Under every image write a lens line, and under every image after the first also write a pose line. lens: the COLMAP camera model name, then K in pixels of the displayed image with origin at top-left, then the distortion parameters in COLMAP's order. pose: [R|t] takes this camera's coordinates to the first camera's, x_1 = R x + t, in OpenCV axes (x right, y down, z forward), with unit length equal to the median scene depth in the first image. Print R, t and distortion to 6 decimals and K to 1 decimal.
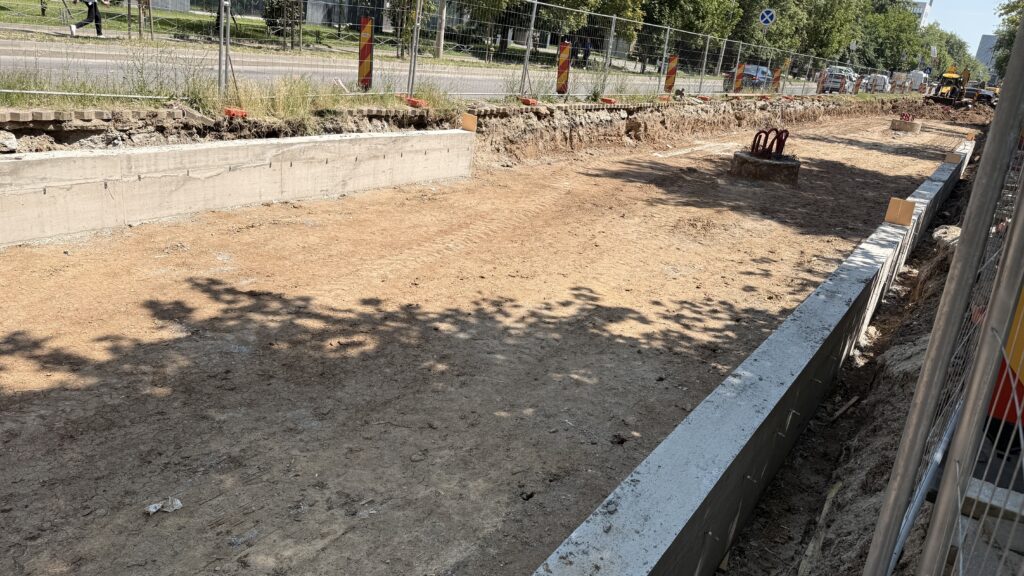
lens RADIAL K [[699.2, 0, 512.0], [0, 699.2, 288.0], [0, 0, 1]] dist [0.039922, -0.002093]
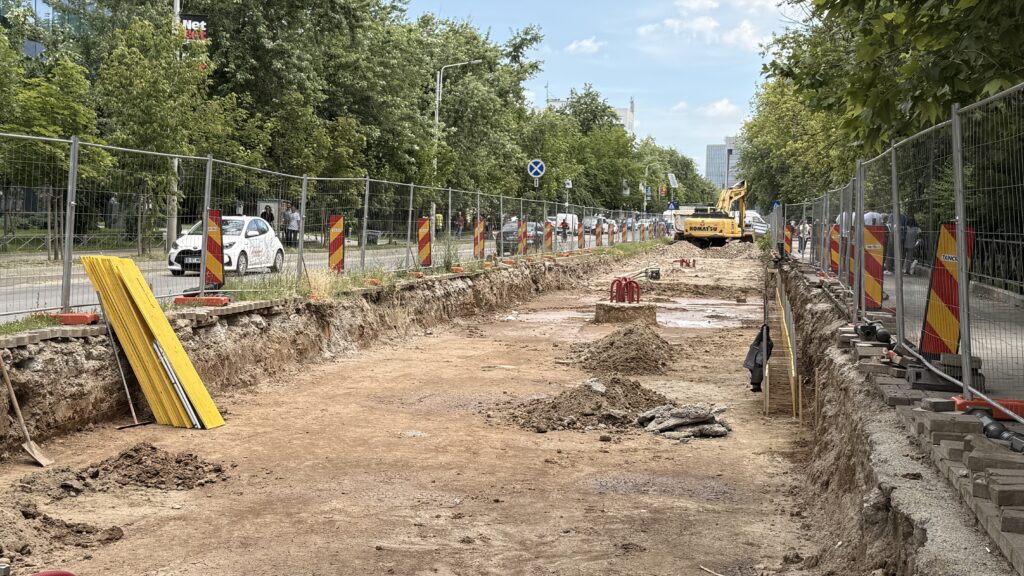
lens RADIAL K [[1353.9, 0, 512.0], [0, 1353.9, 288.0], [0, 0, 1]] dist [0.141725, -0.080929]
pose [[0.912646, -0.108787, 0.394009, -0.340084], [0.207740, 0.953606, -0.217898, 0.114851], [-0.352025, 0.280715, 0.892904, -0.438235]]
